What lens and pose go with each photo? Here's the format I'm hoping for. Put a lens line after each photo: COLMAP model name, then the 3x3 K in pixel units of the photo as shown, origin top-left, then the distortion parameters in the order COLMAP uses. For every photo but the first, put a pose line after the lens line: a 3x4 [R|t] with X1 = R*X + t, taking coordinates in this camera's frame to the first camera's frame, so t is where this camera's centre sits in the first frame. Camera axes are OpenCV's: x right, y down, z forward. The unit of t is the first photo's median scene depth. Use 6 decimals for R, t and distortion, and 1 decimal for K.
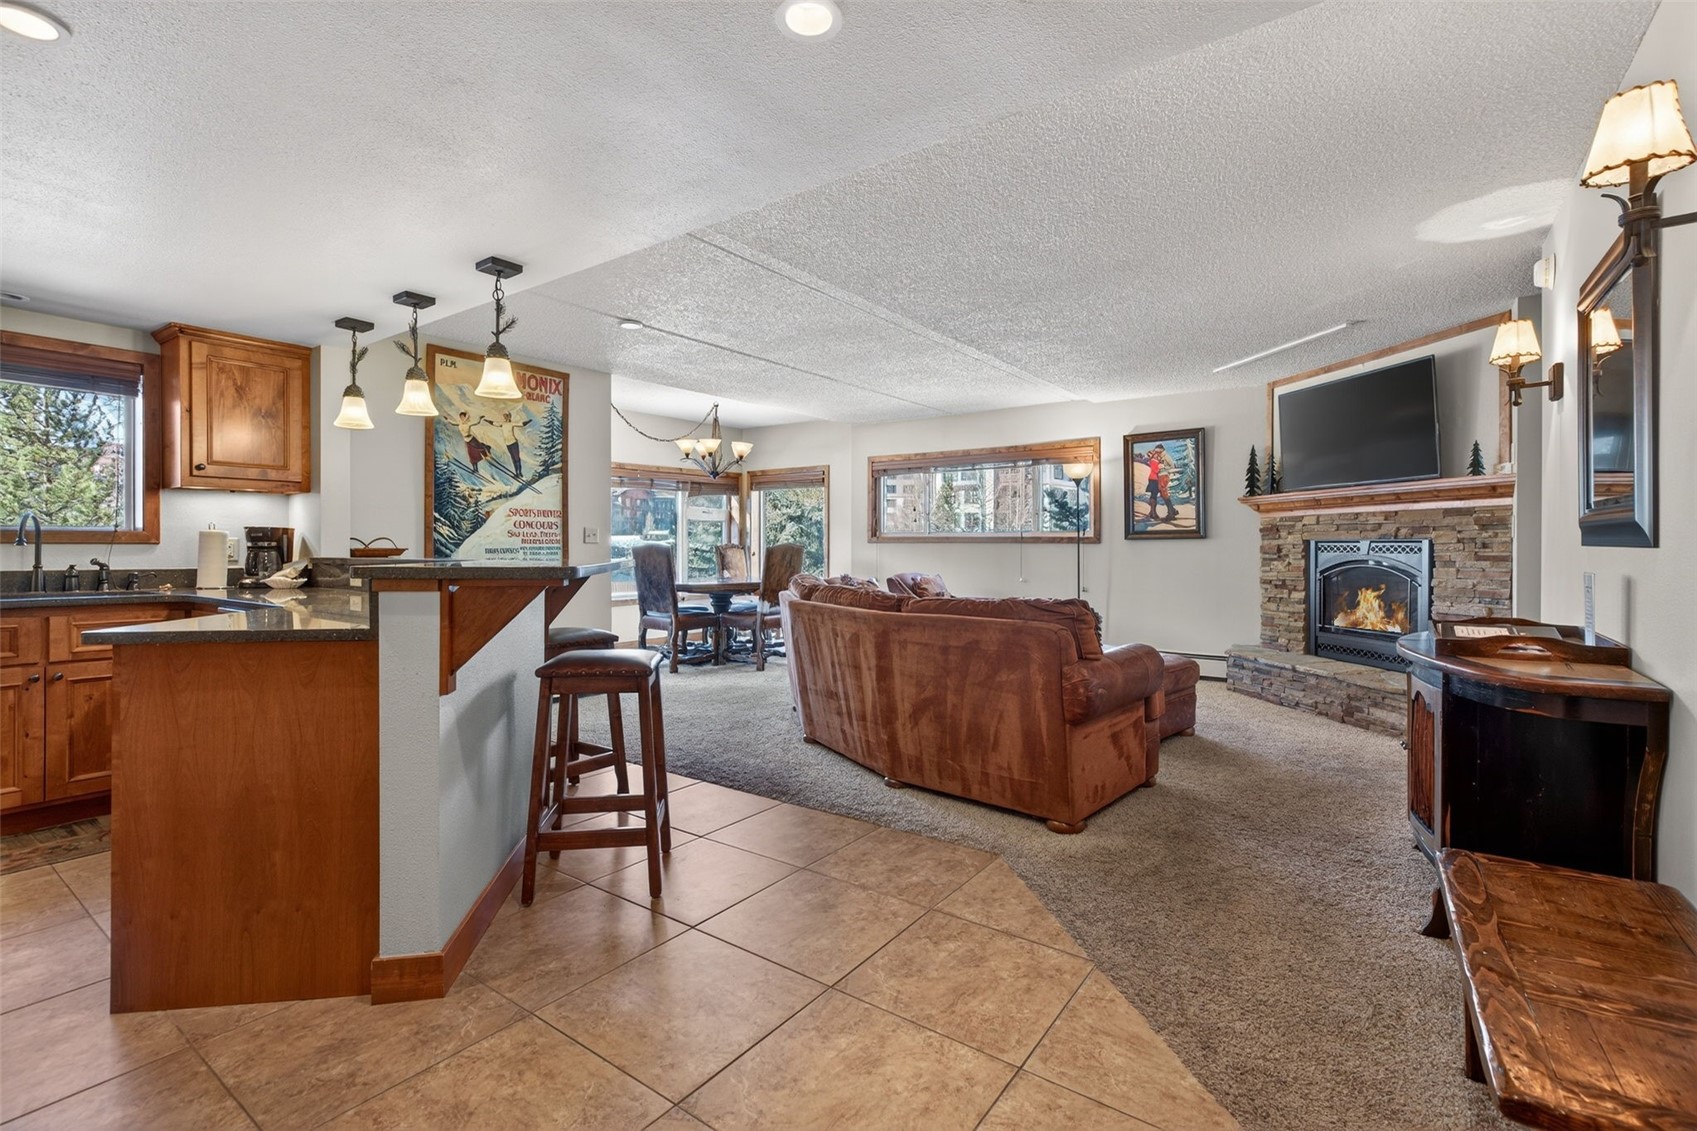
lens RADIAL K [[762.2, 0, 850.7], [0, 762.2, 548.5], [0, 0, 1]] dist [-0.001319, 0.000470]
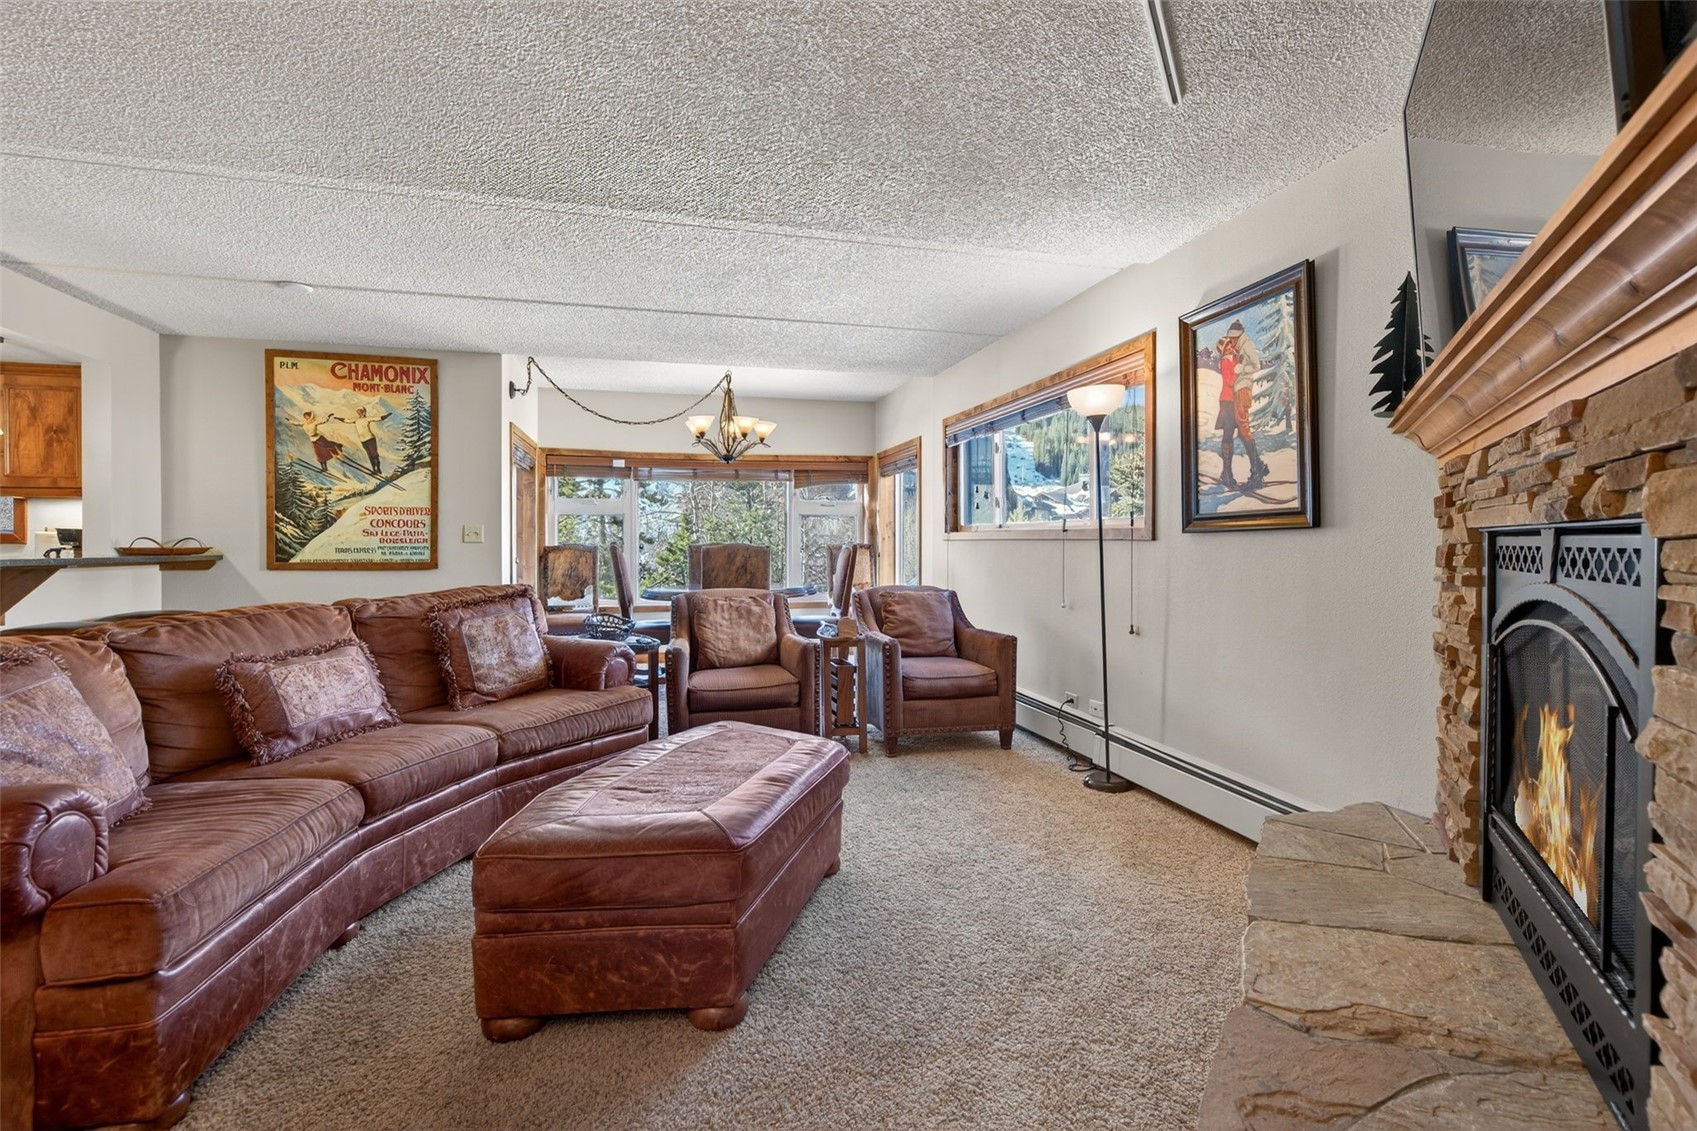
lens RADIAL K [[762.2, 0, 850.0], [0, 762.2, 550.9], [0, 0, 1]] dist [-0.001319, 0.000470]
pose [[0.775506, 0.005874, -0.631313, 0.648465], [-0.002564, 0.999978, 0.006154, -0.003612], [0.631335, -0.003153, 0.775504, 0.639558]]
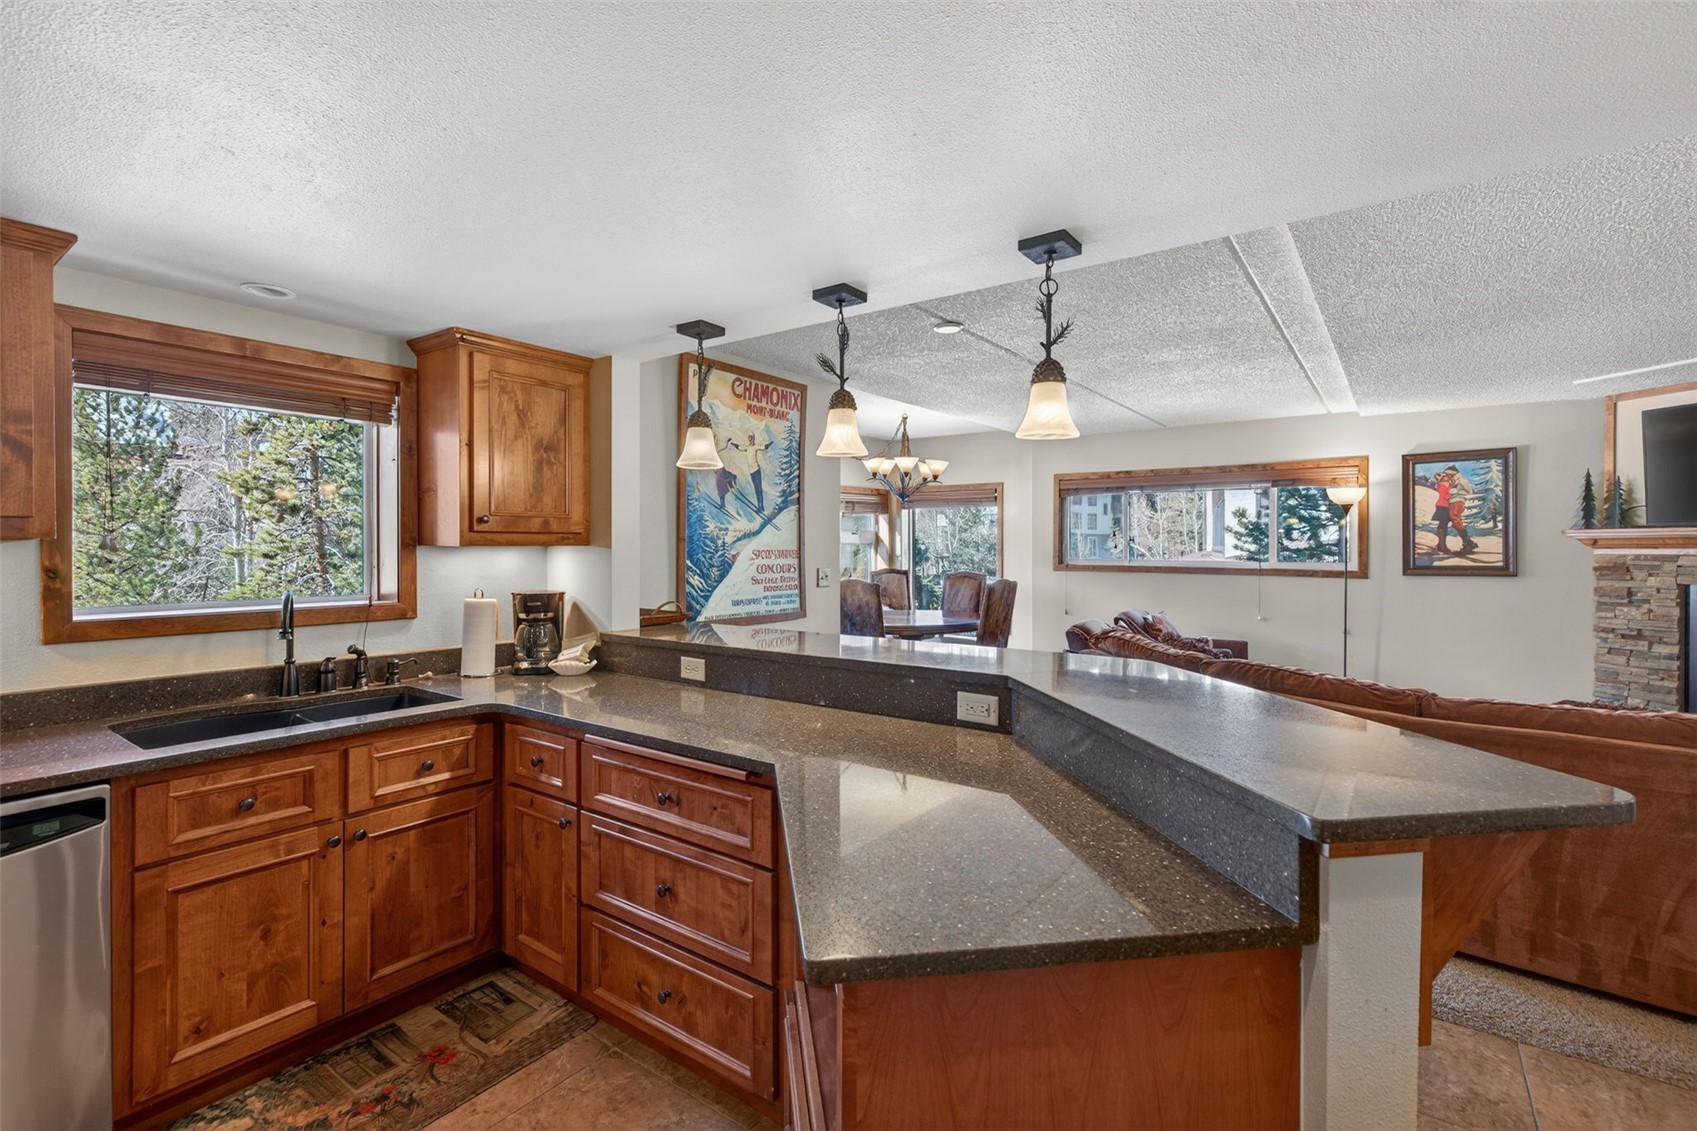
lens RADIAL K [[762.2, 0, 850.3], [0, 762.2, 548.2], [0, 0, 1]] dist [-0.001319, 0.000470]
pose [[0.999994, 0.000654, -0.003379, -0.341152], [-0.000651, 0.999999, 0.000836, -0.055356], [0.003379, -0.000834, 0.999994, 0.175059]]
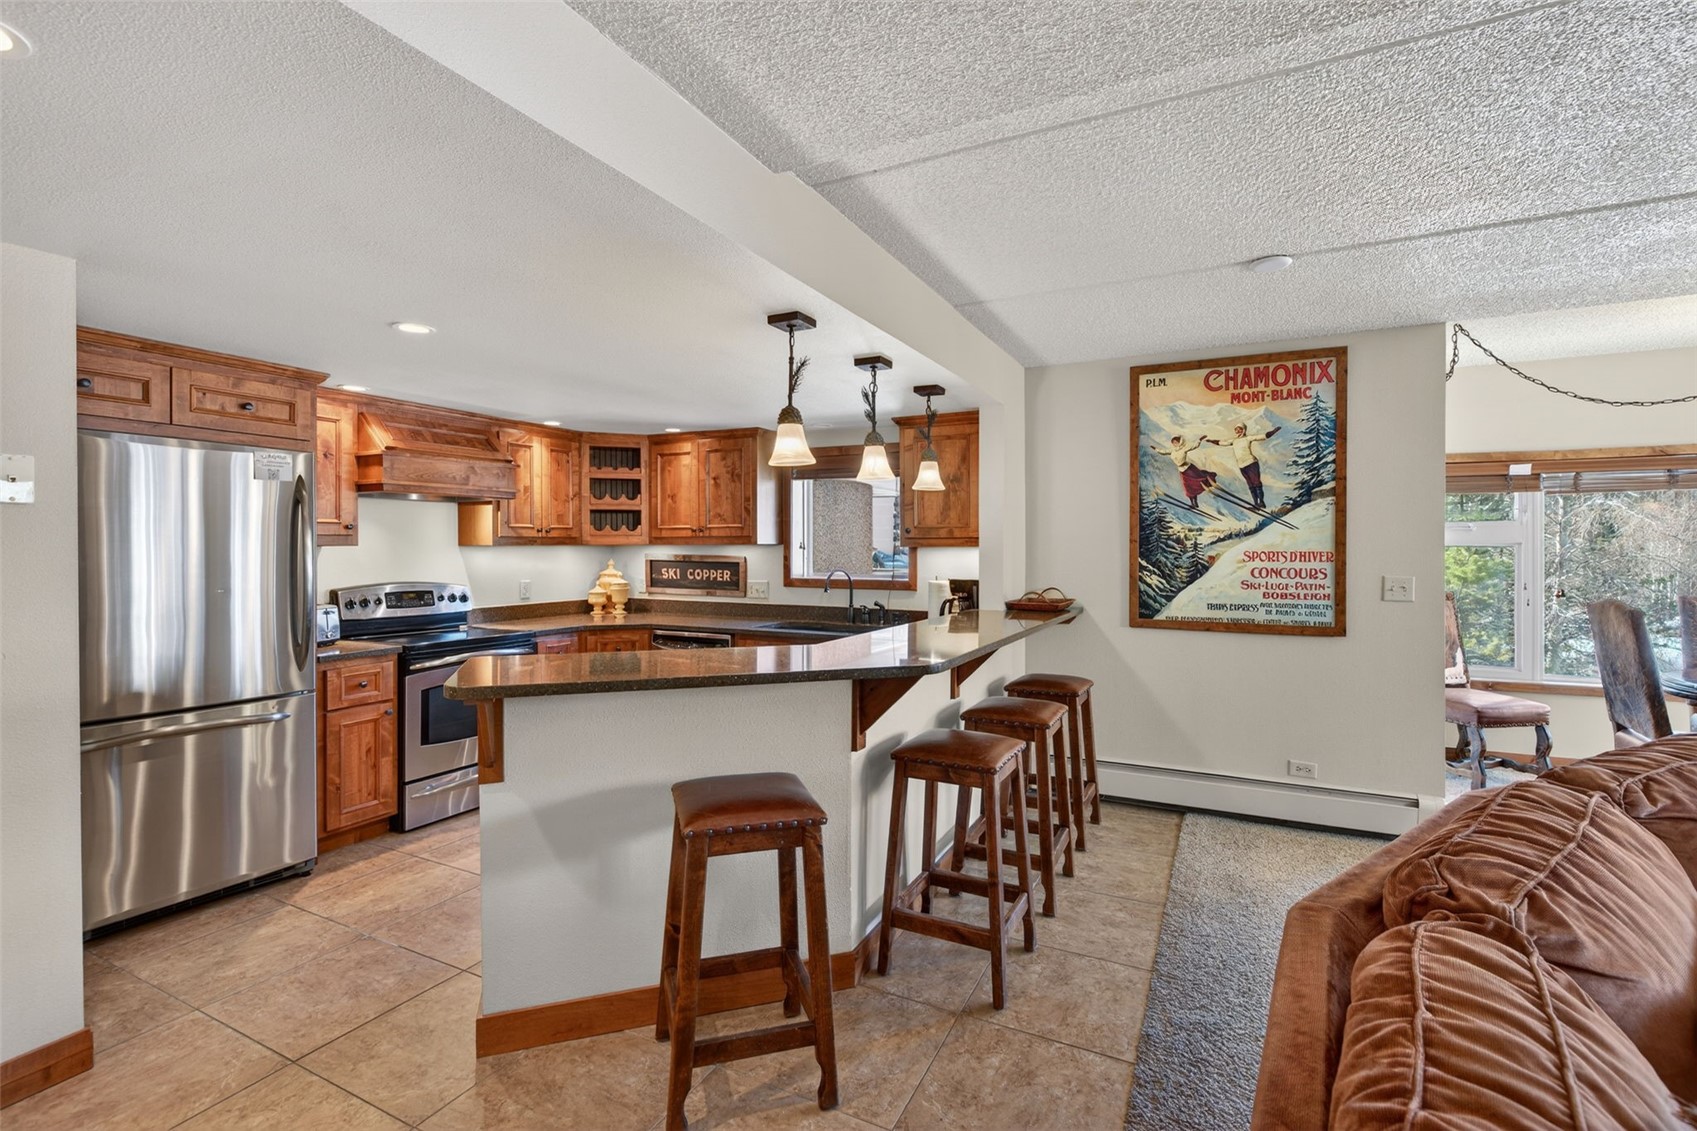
lens RADIAL K [[762.2, 0, 853.4], [0, 762.2, 551.2], [0, 0, 1]] dist [-0.001319, 0.000470]
pose [[0.162794, 0.002733, -0.986656, 0.234793], [-0.002712, 0.999994, 0.002323, -0.053439], [0.986656, 0.002297, 0.162800, 0.497236]]
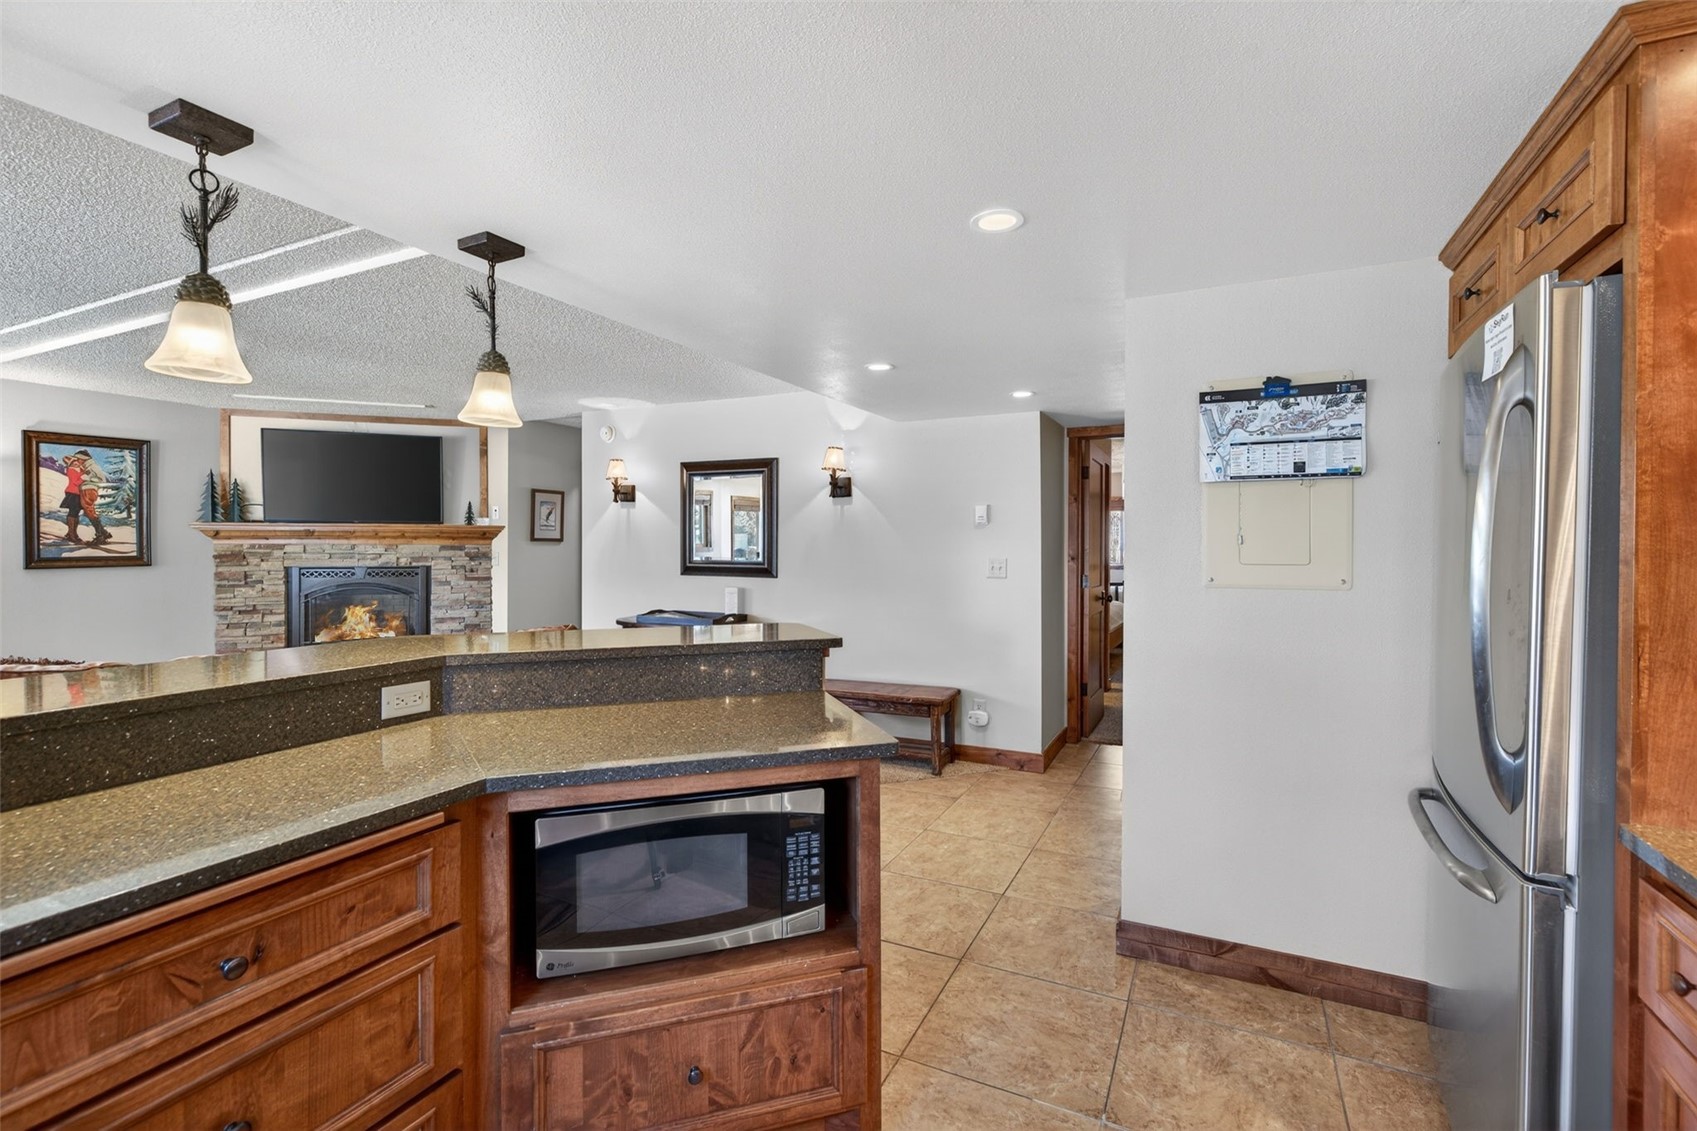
lens RADIAL K [[762.2, 0, 851.0], [0, 762.2, 553.9], [0, 0, 1]] dist [-0.001319, 0.000470]
pose [[-0.165027, -0.011338, 0.986224, -0.663075], [0.000108, 0.999934, 0.011514, -0.045607], [-0.986289, 0.002007, -0.165015, 0.418865]]
